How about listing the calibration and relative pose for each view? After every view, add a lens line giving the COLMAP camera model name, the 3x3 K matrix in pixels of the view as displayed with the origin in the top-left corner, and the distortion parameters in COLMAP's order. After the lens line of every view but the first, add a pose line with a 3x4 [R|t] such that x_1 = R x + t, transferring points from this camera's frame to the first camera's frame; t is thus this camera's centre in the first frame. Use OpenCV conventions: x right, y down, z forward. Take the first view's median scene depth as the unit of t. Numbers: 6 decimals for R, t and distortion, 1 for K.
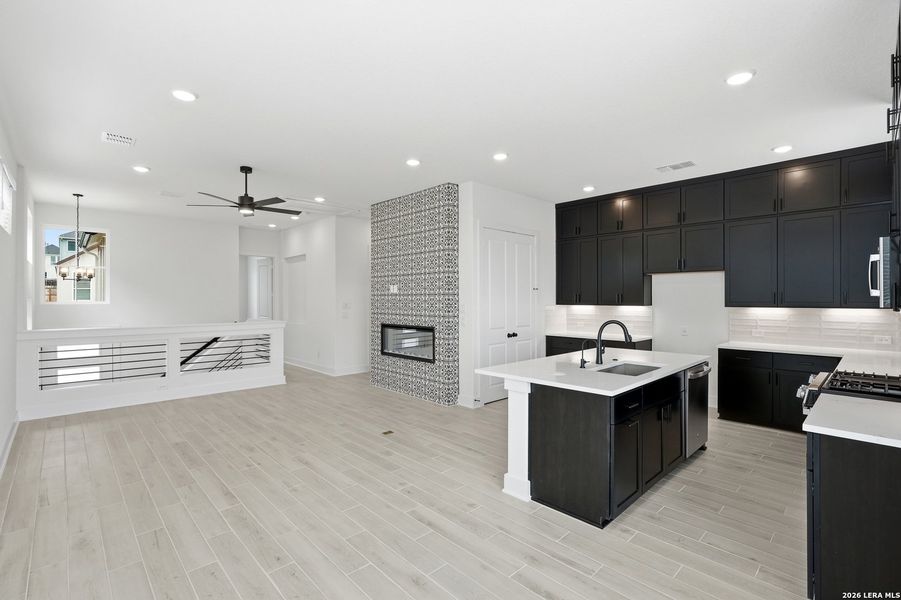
lens RADIAL K [[413.1, 0, 449.8], [0, 413.1, 298.6], [0, 0, 1]] dist [-0.000857, -0.000065]
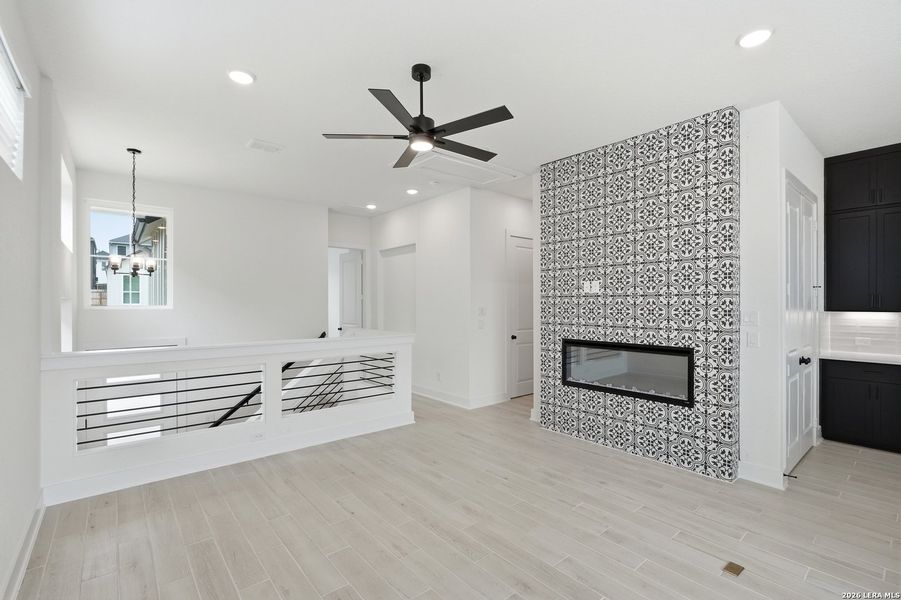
lens RADIAL K [[407.5, 0, 452.3], [0, 407.5, 303.9], [0, 0, 1]] dist [-0.004093, 0.000130]
pose [[0.998388, 0.000612, -0.056752, -0.314092], [-0.000446, 0.999996, 0.002947, 0.001919], [0.056754, -0.002917, 0.998384, 0.333741]]
